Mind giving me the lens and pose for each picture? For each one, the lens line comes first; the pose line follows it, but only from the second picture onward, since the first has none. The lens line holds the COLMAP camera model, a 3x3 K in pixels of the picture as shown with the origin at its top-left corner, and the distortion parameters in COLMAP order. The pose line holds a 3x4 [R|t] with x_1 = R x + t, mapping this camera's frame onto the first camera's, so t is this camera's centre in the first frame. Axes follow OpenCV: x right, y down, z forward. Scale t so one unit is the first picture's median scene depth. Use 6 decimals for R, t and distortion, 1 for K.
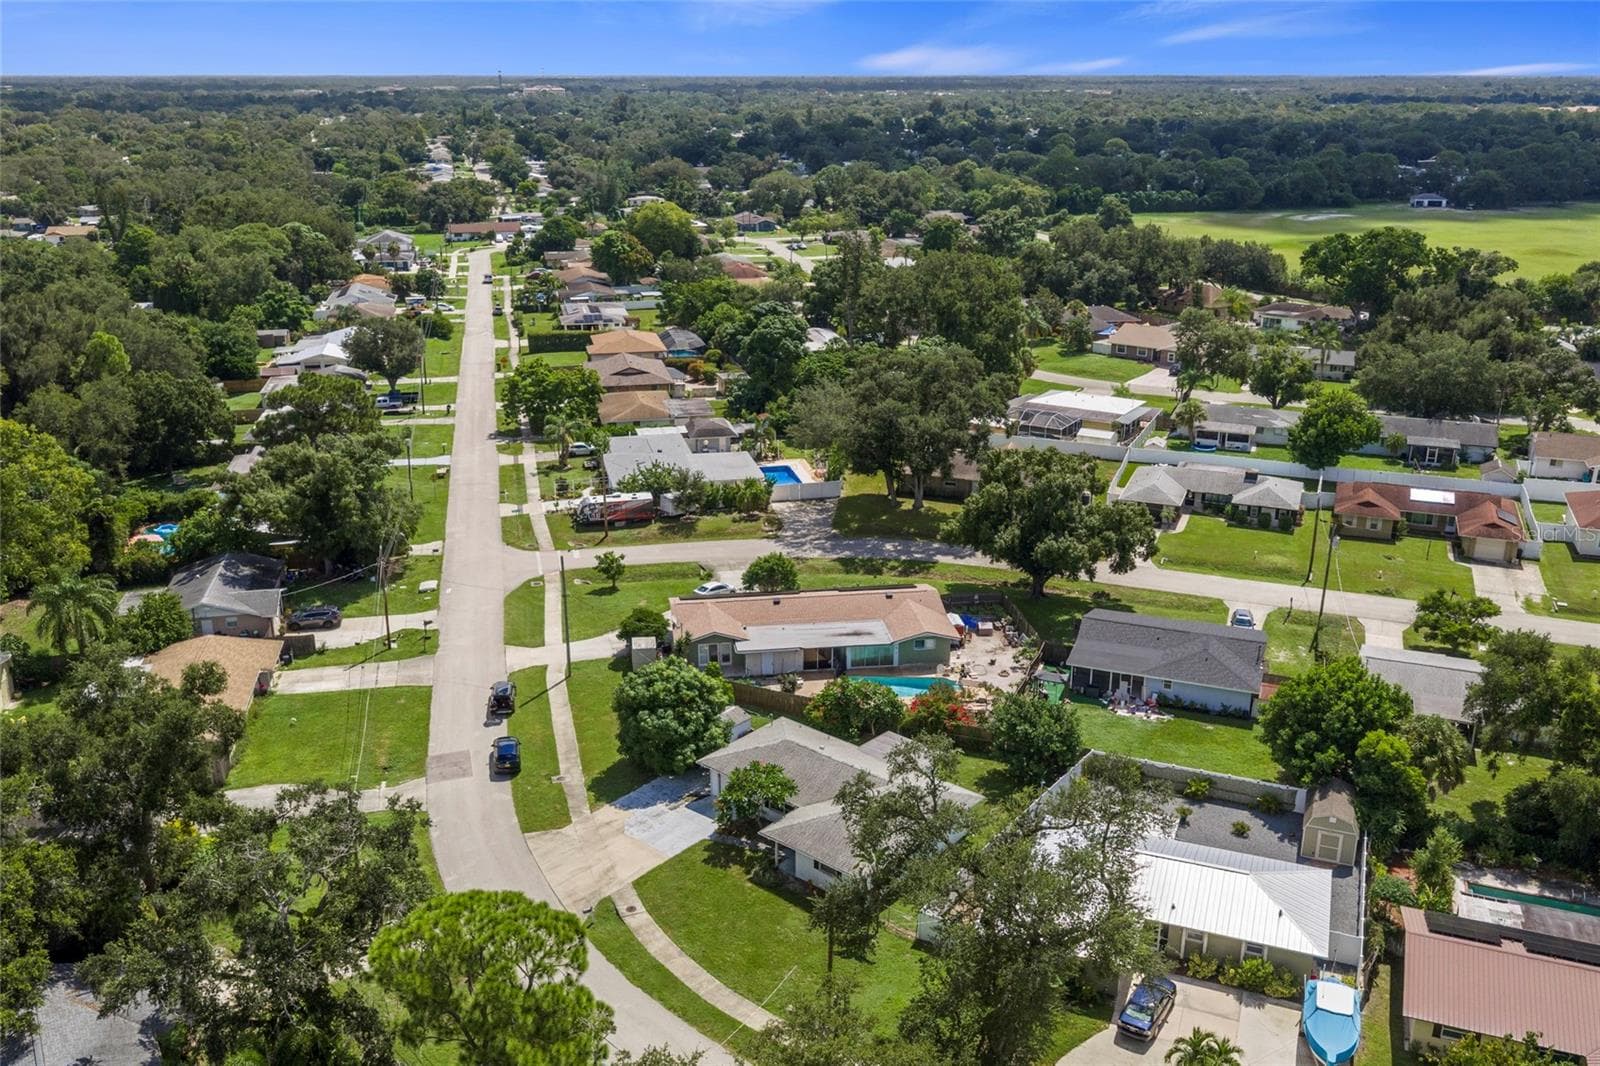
lens RADIAL K [[1320.7, 0, 799.4], [0, 1320.7, 530.9], [0, 0, 1]] dist [0.015823, -0.032792]
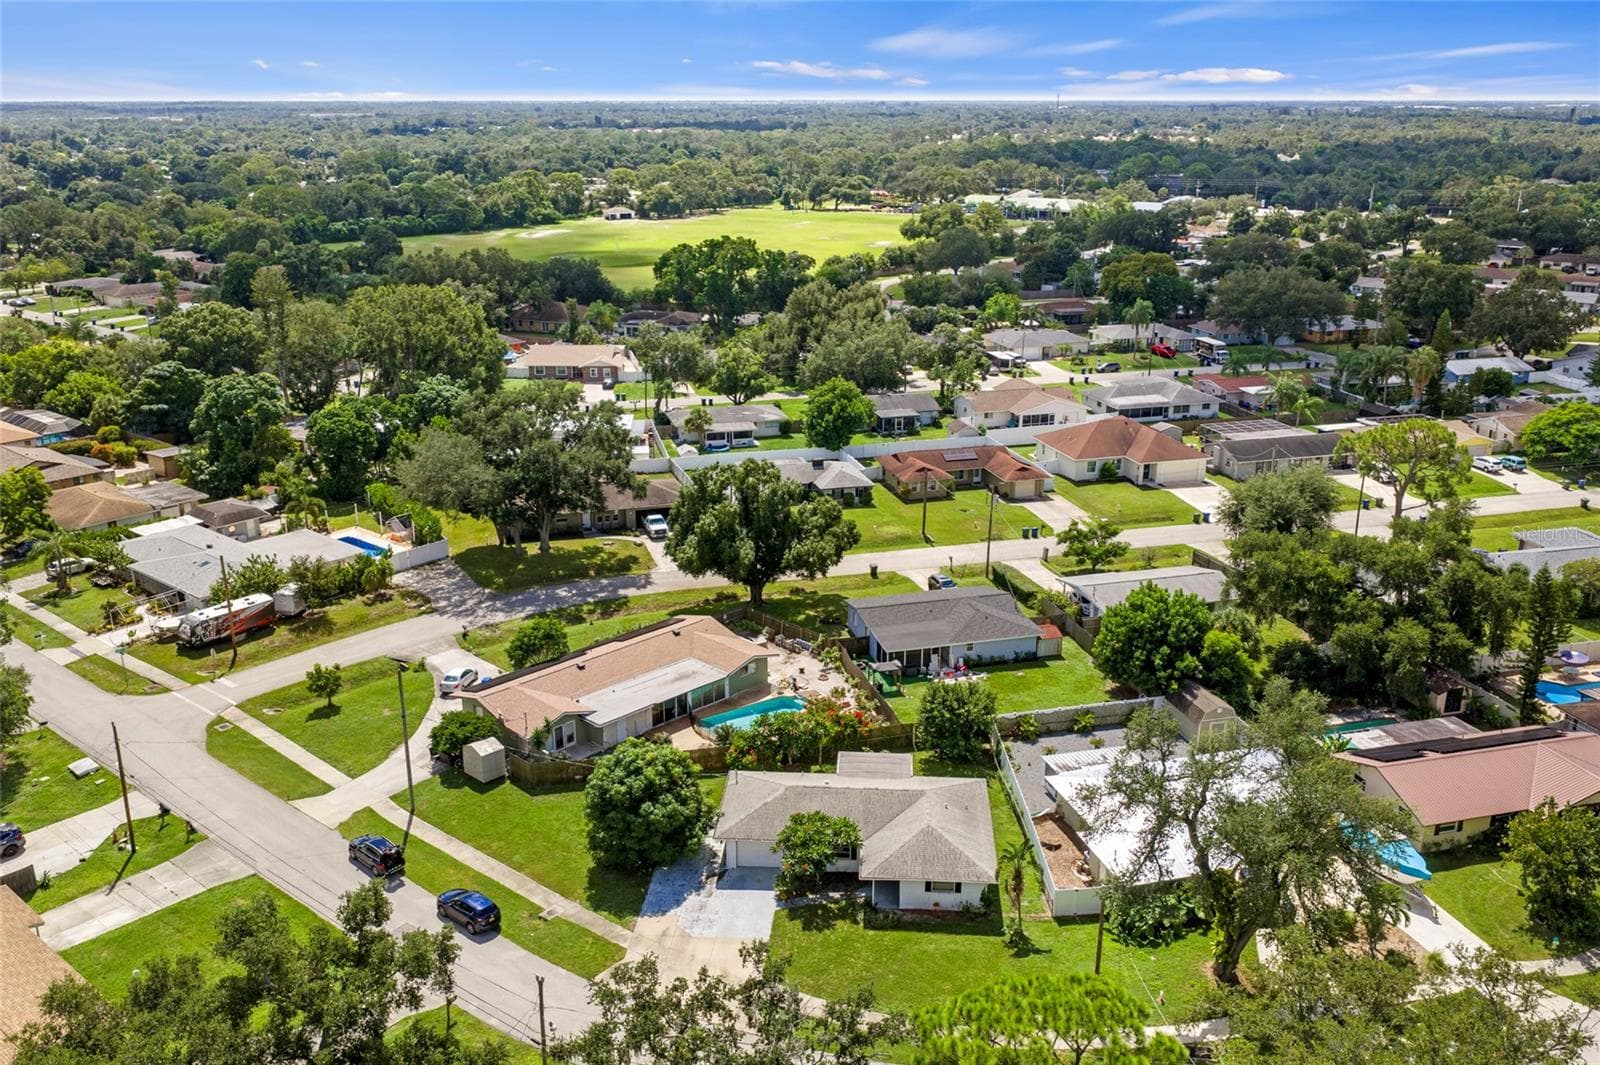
lens RADIAL K [[1320.7, 0, 801.3], [0, 1320.7, 536.1], [0, 0, 1]] dist [0.015823, -0.032792]
pose [[0.801929, -0.186686, 0.567502, -0.311325], [0.194481, 0.979756, 0.047484, -0.038144], [-0.564878, 0.072290, 0.822002, 0.119418]]
